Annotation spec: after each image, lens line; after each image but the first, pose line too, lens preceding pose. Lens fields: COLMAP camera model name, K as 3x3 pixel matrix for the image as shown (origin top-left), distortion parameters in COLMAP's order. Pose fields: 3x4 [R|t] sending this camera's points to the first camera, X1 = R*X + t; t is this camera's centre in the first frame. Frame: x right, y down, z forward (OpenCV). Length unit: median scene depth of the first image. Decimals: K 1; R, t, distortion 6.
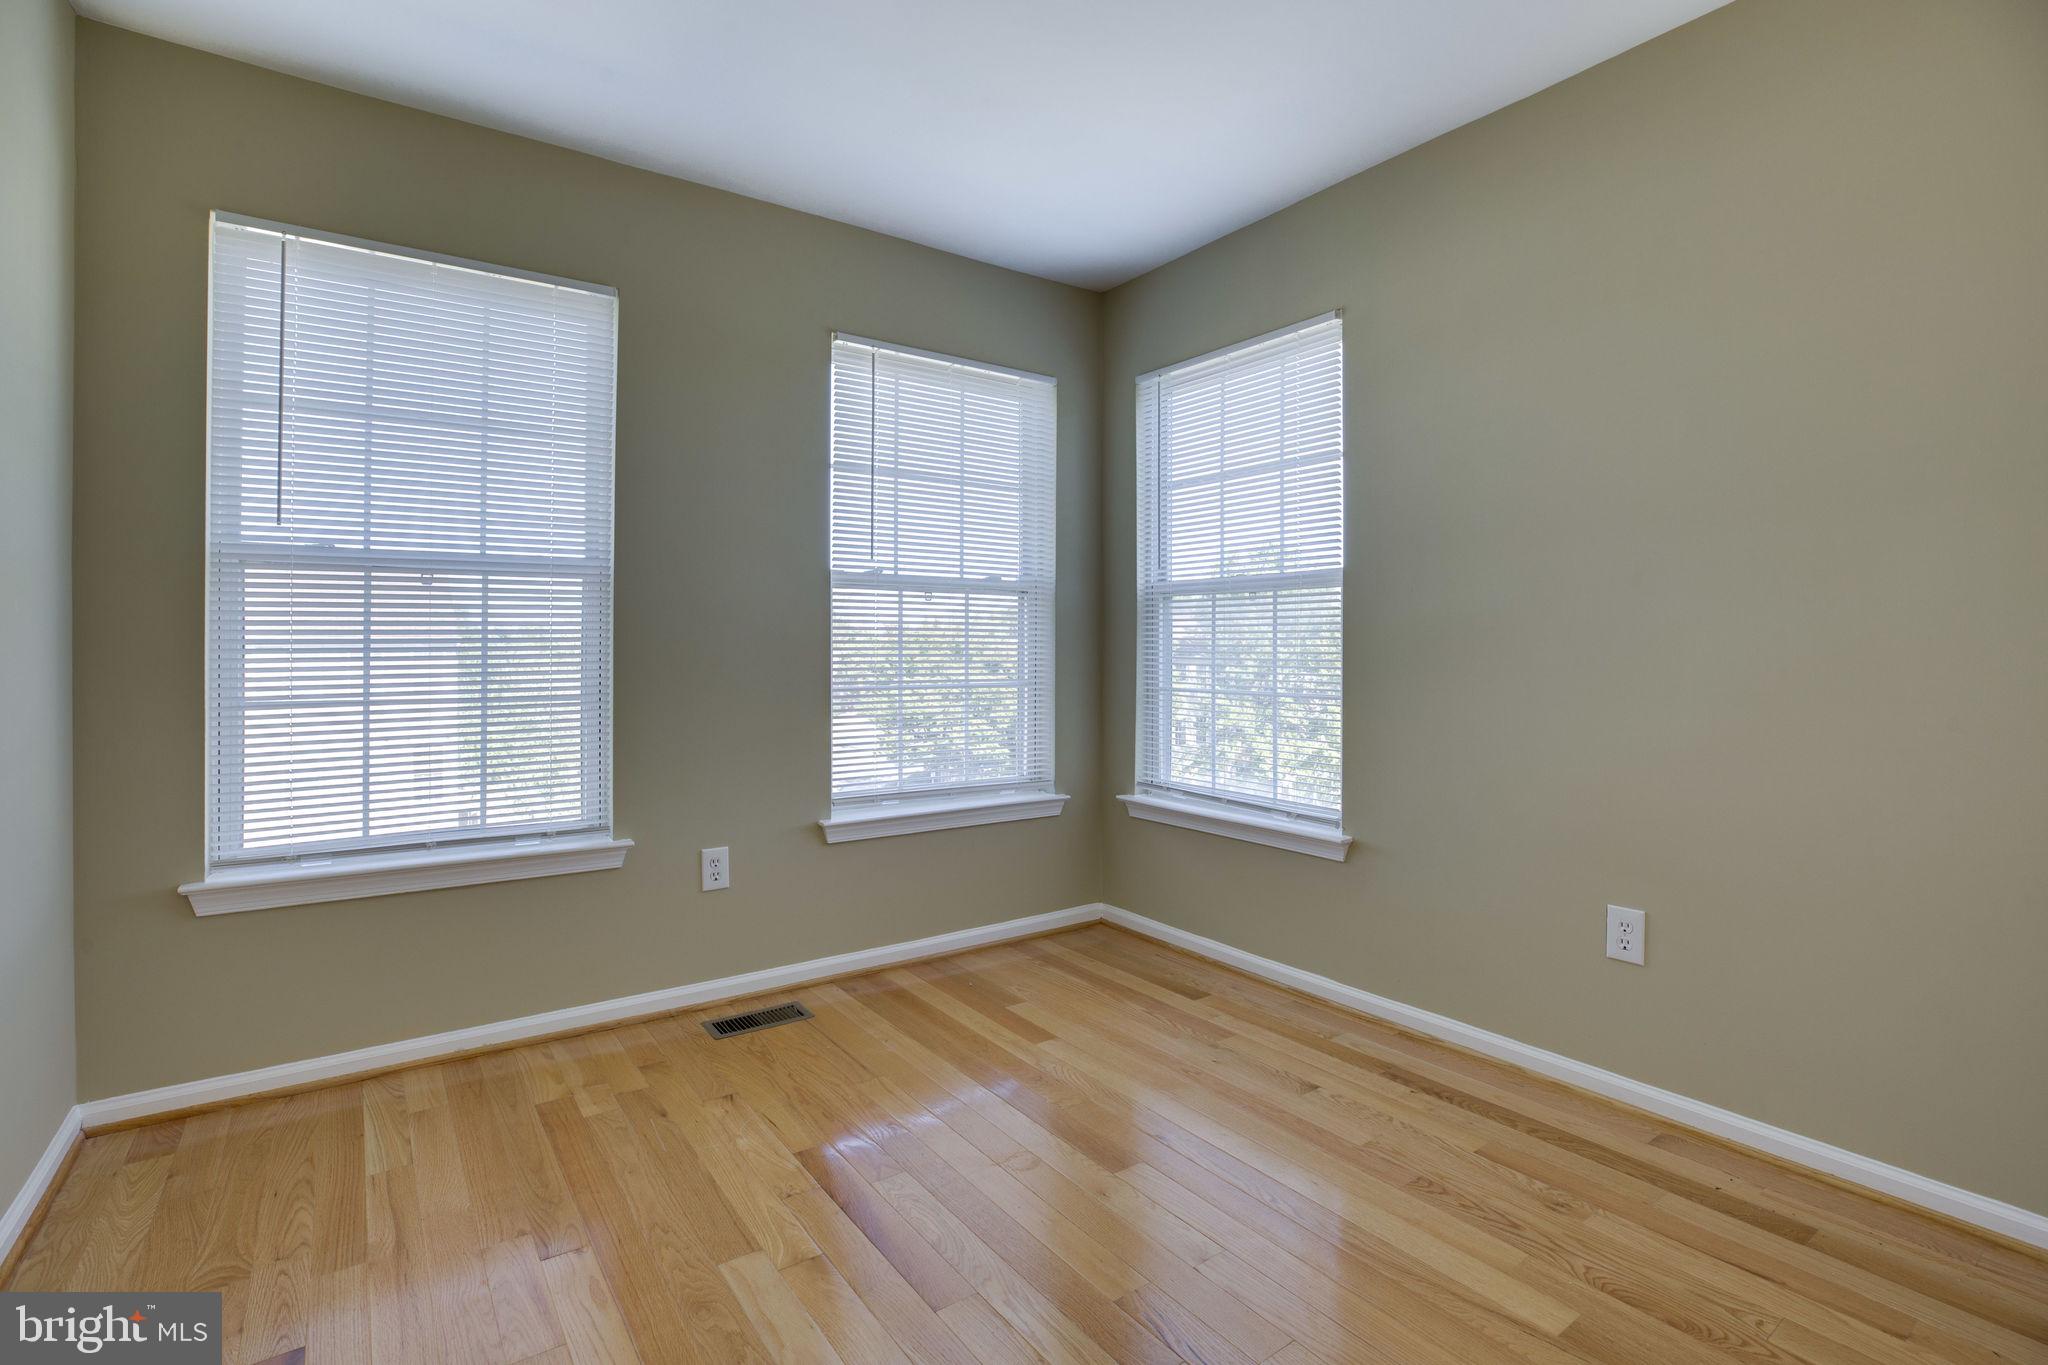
lens RADIAL K [[936.6, 0, 963.7], [0, 936.6, 642.8], [0, 0, 1]] dist [-0.031442, 0.004554]
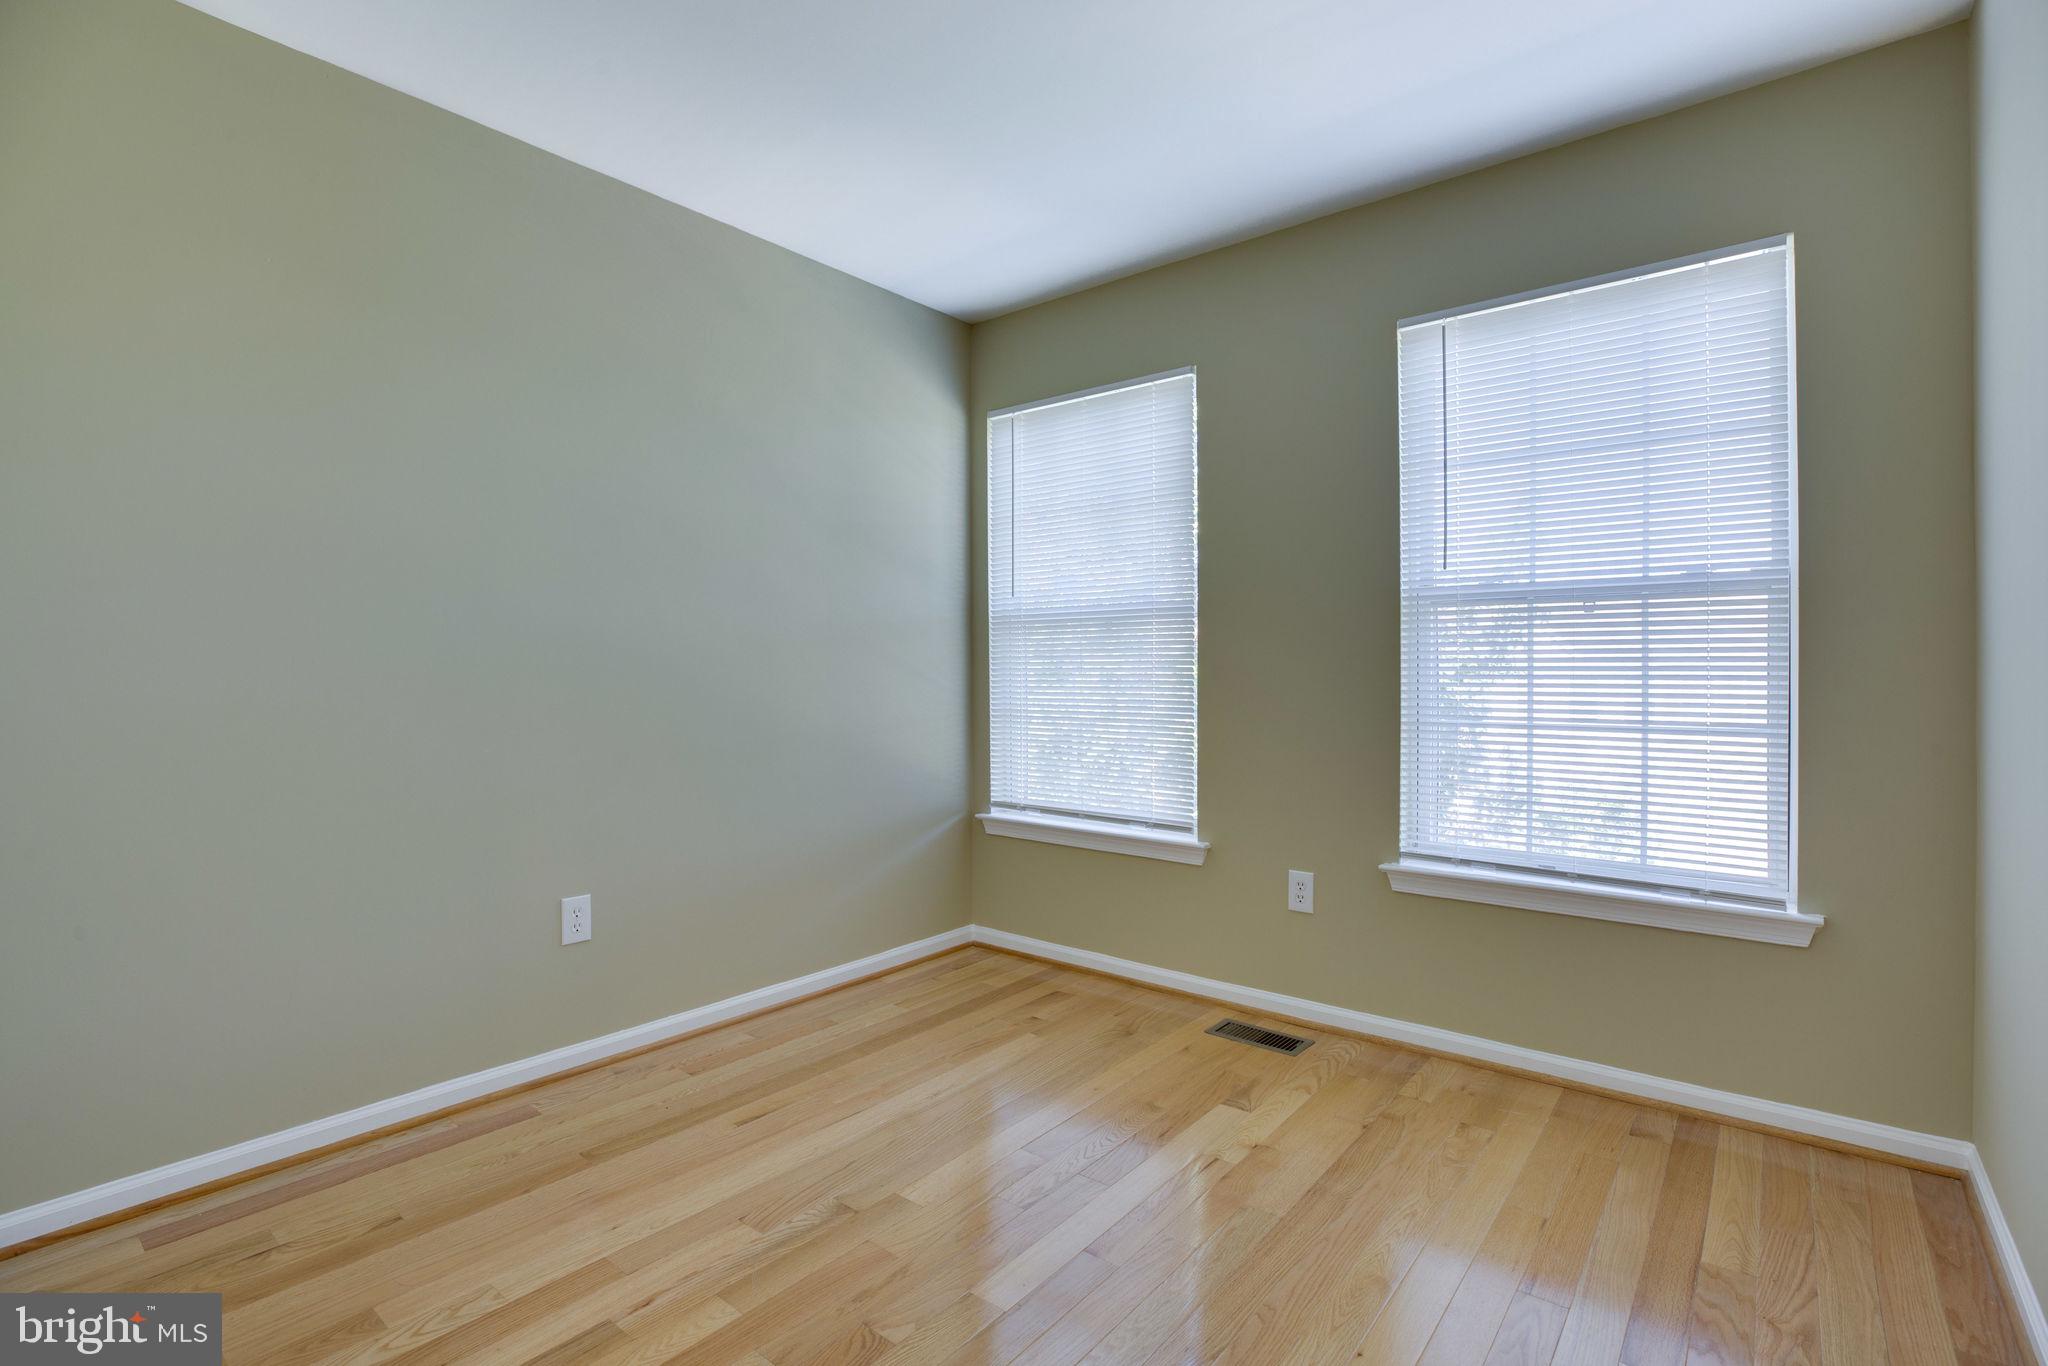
lens RADIAL K [[936.6, 0, 1028.9], [0, 936.6, 683.0], [0, 0, 1]] dist [-0.031442, 0.004554]
pose [[0.297828, 0.007658, -0.954589, 0.222156], [0.005175, 0.999940, 0.009636, 0.000651], [0.954605, -0.007810, 0.297771, 0.145907]]
